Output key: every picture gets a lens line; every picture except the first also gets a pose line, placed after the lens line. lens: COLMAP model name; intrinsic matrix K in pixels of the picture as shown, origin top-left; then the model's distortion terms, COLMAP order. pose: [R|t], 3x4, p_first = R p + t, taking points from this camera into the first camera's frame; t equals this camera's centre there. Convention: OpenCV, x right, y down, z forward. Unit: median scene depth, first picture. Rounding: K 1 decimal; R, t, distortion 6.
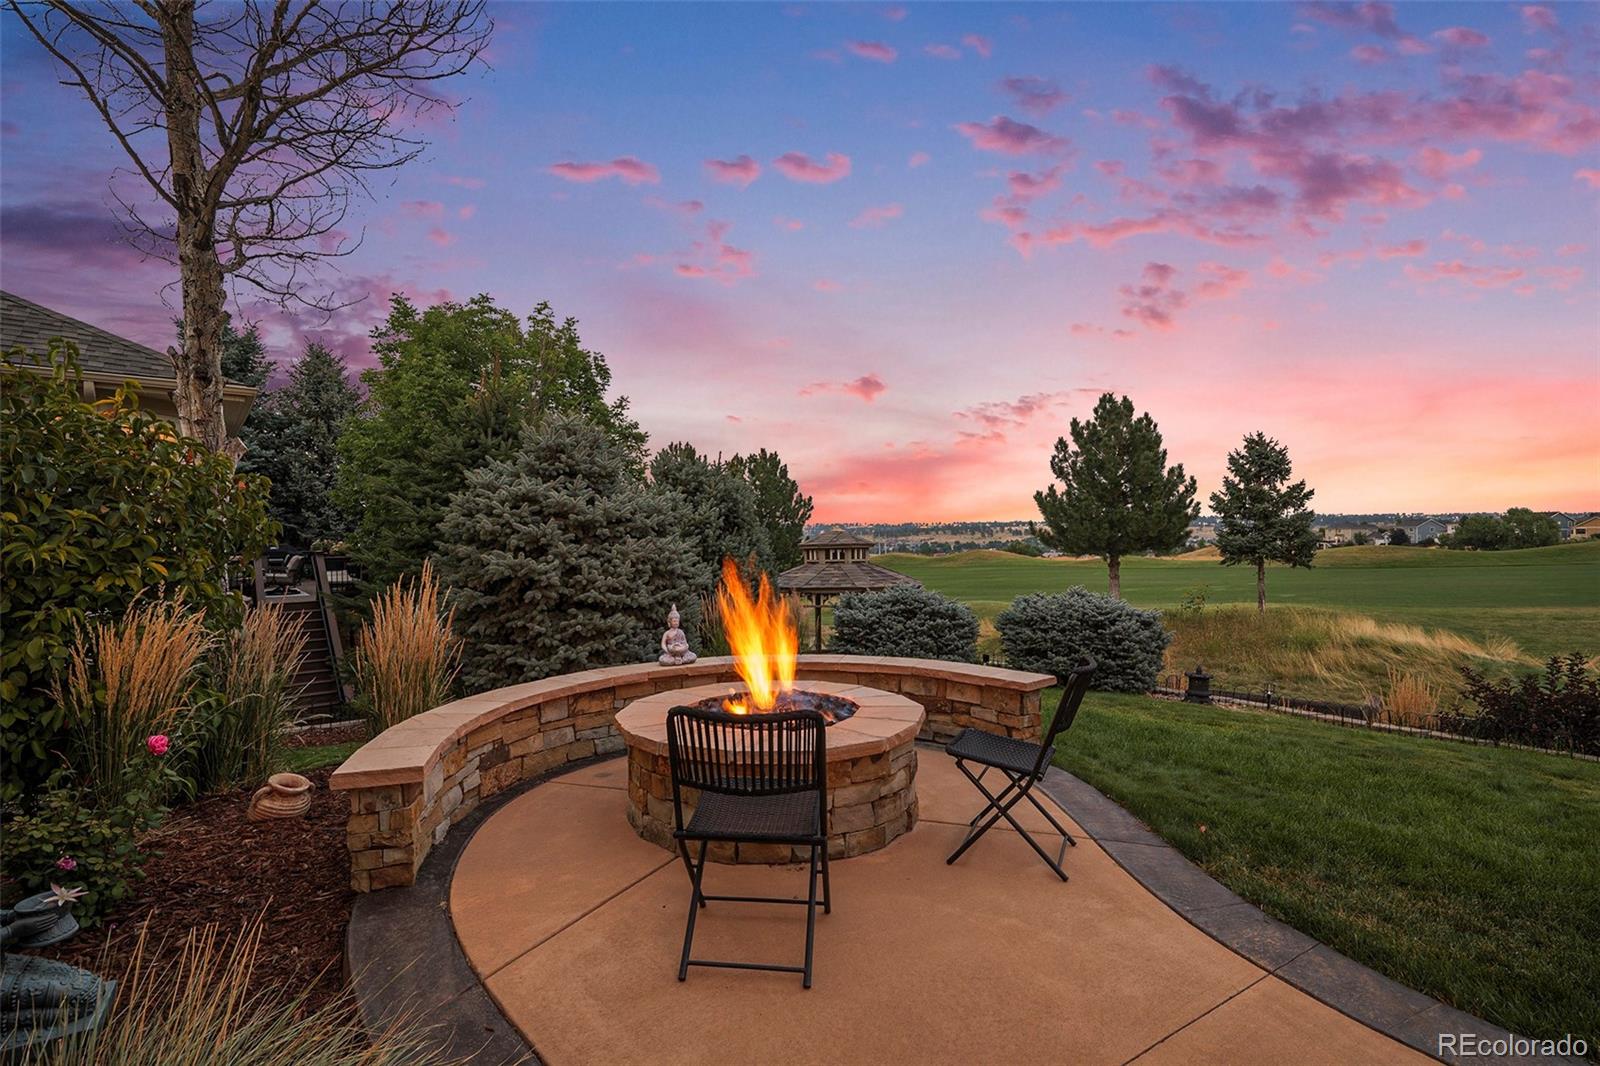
lens RADIAL K [[742.9, 0, 800.0], [0, 742.9, 533.0], [0, 0, 1]] dist [0.000526, 0.000039]
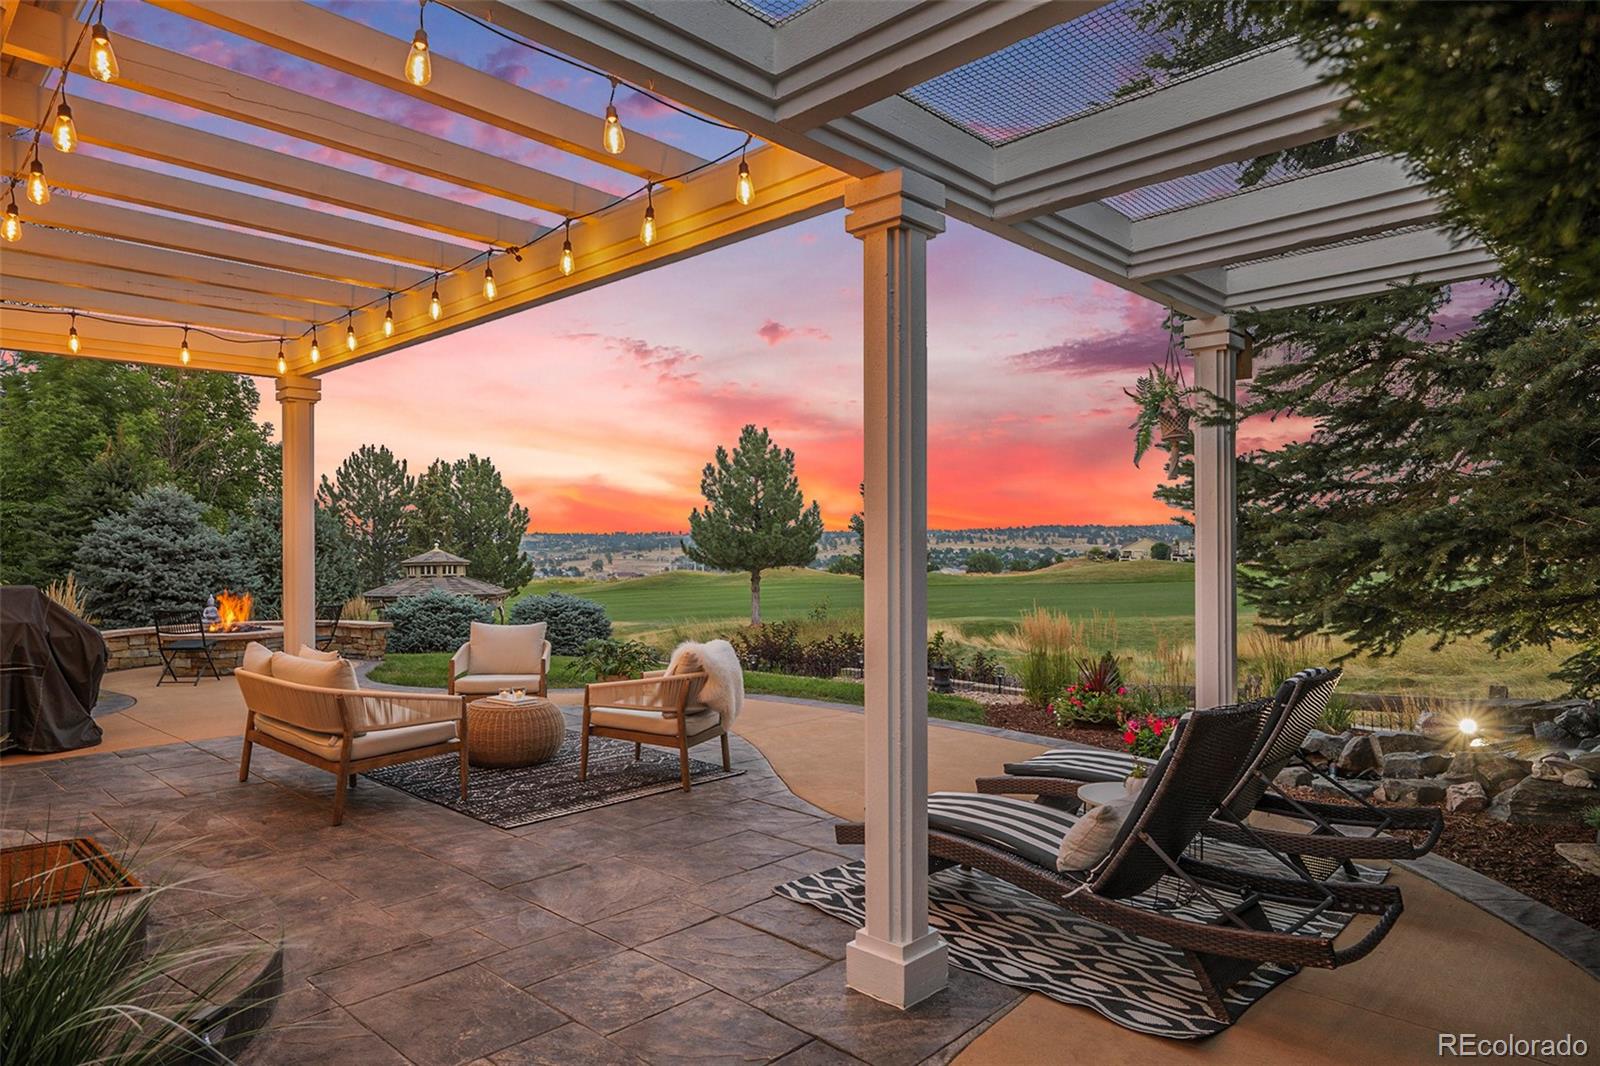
lens RADIAL K [[955.5, 0, 800.0], [0, 955.5, 533.0], [0, 0, 1]] dist [0.004433, 0.001572]
pose [[0.978200, 0.003899, 0.207630, 0.501968], [-0.001440, 0.999927, -0.011990, -0.023863], [-0.207662, 0.011430, 0.978134, -1.097870]]
